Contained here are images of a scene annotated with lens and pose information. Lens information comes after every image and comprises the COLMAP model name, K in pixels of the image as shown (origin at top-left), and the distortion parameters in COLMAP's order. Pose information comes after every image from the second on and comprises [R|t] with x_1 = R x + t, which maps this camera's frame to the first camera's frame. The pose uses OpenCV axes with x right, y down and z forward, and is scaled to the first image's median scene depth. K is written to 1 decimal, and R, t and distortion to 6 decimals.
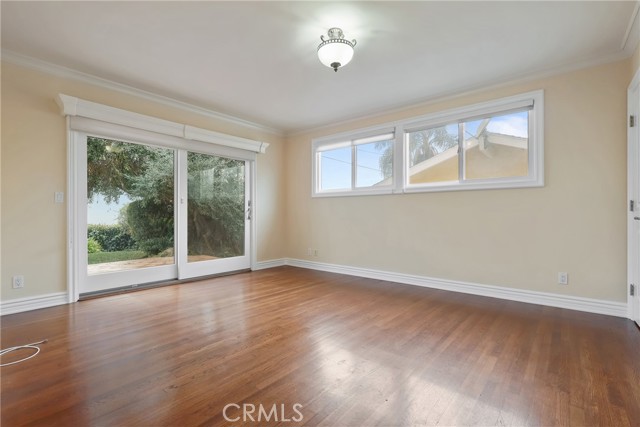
lens RADIAL K [[297.0, 0, 324.0], [0, 297.0, 216.4], [0, 0, 1]] dist [0.000708, 0.000020]
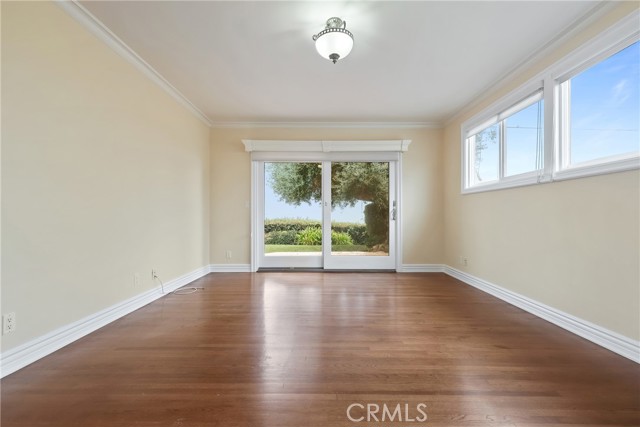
lens RADIAL K [[297.0, 0, 324.6], [0, 297.0, 214.2], [0, 0, 1]] dist [0.000708, 0.000020]
pose [[0.643621, -0.005033, -0.765328, 0.381611], [-0.004215, 0.999940, -0.010121, 0.001866], [0.765333, 0.009740, 0.643561, 0.192765]]
